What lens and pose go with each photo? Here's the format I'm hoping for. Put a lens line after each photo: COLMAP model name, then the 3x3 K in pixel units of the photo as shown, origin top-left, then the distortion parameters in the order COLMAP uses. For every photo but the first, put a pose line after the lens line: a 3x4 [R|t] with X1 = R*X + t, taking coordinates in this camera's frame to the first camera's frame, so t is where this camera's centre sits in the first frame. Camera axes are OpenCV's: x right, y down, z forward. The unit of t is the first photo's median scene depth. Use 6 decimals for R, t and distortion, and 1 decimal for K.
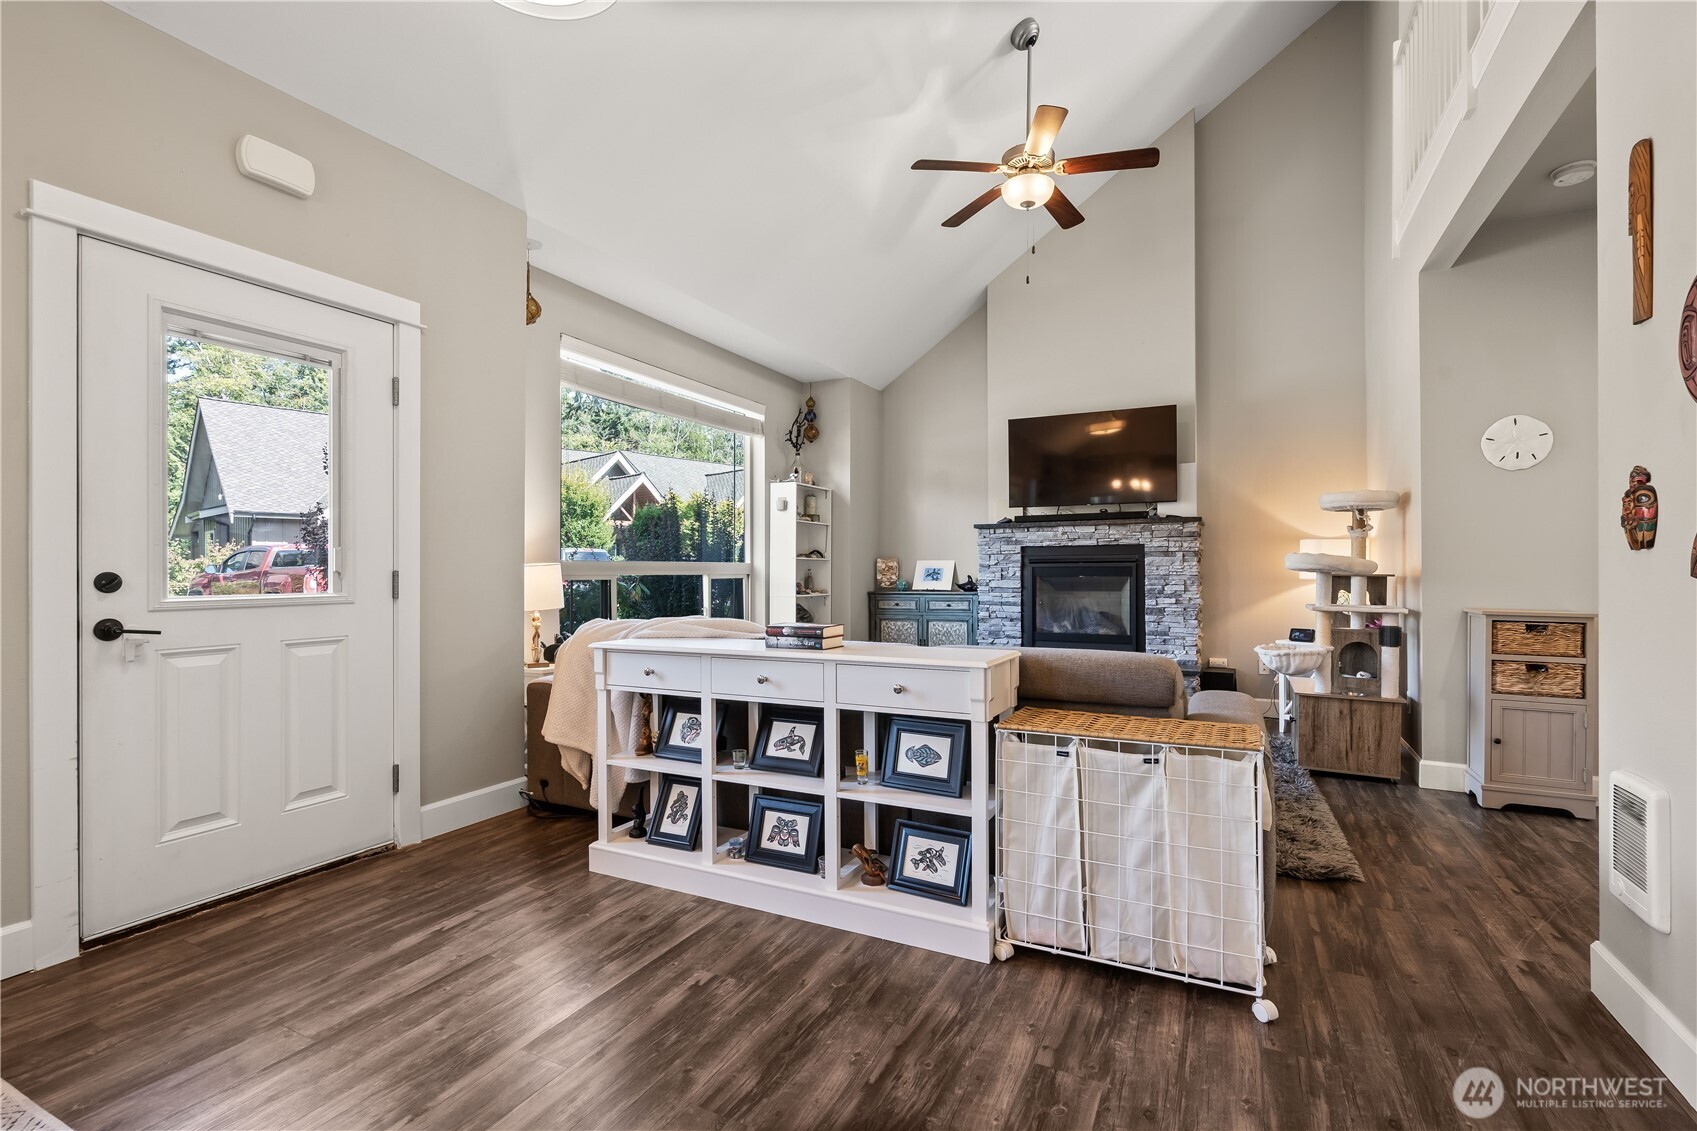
lens RADIAL K [[762.3, 0, 864.2], [0, 762.3, 570.2], [0, 0, 1]] dist [-0.001238, 0.000497]
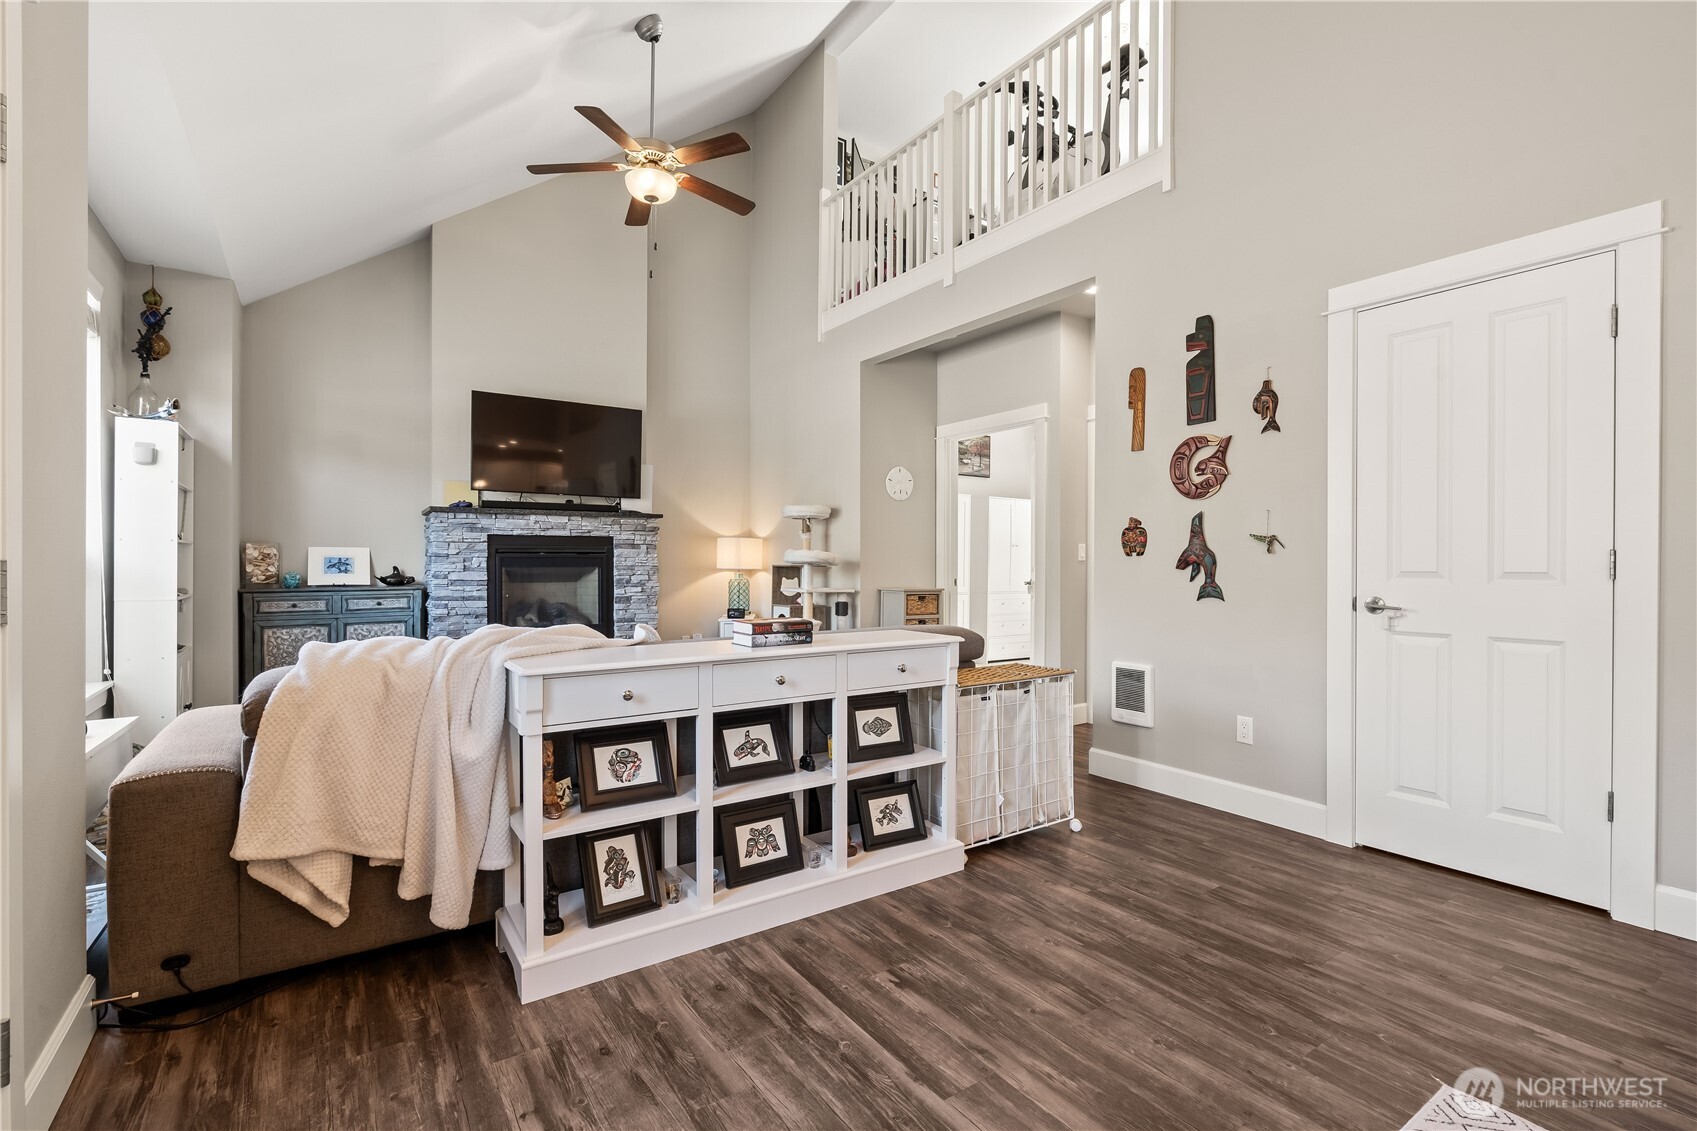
lens RADIAL K [[762.3, 0, 834.9], [0, 762.3, 569.9], [0, 0, 1]] dist [-0.001238, 0.000497]
pose [[0.494297, -0.006226, 0.869271, -0.814347], [-0.006407, 0.999921, 0.010805, -0.003003], [-0.869270, -0.010910, 0.494218, 0.425695]]
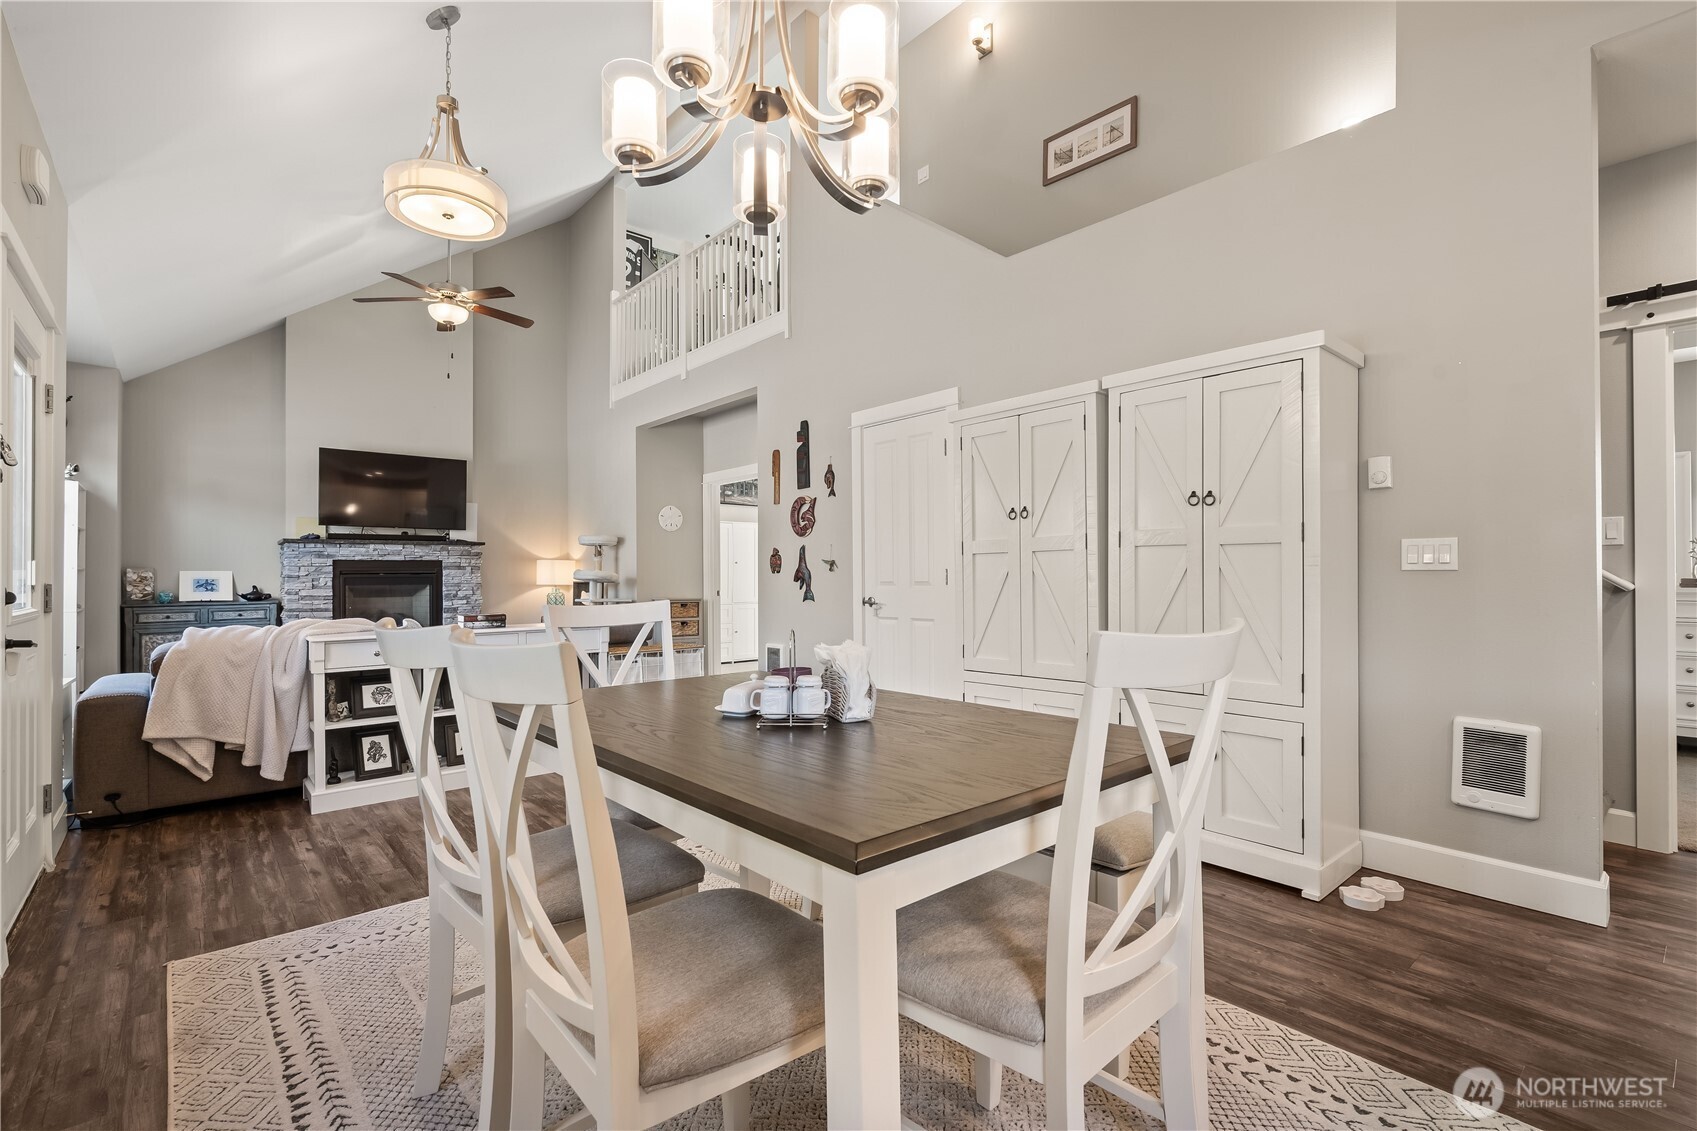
lens RADIAL K [[762.3, 0, 838.5], [0, 762.3, 572.3], [0, 0, 1]] dist [-0.001238, 0.000497]
pose [[0.389431, 0.003593, 0.921049, -1.209939], [0.003478, 0.999980, -0.005371, -0.007346], [-0.921049, 0.005295, 0.389410, -0.333045]]
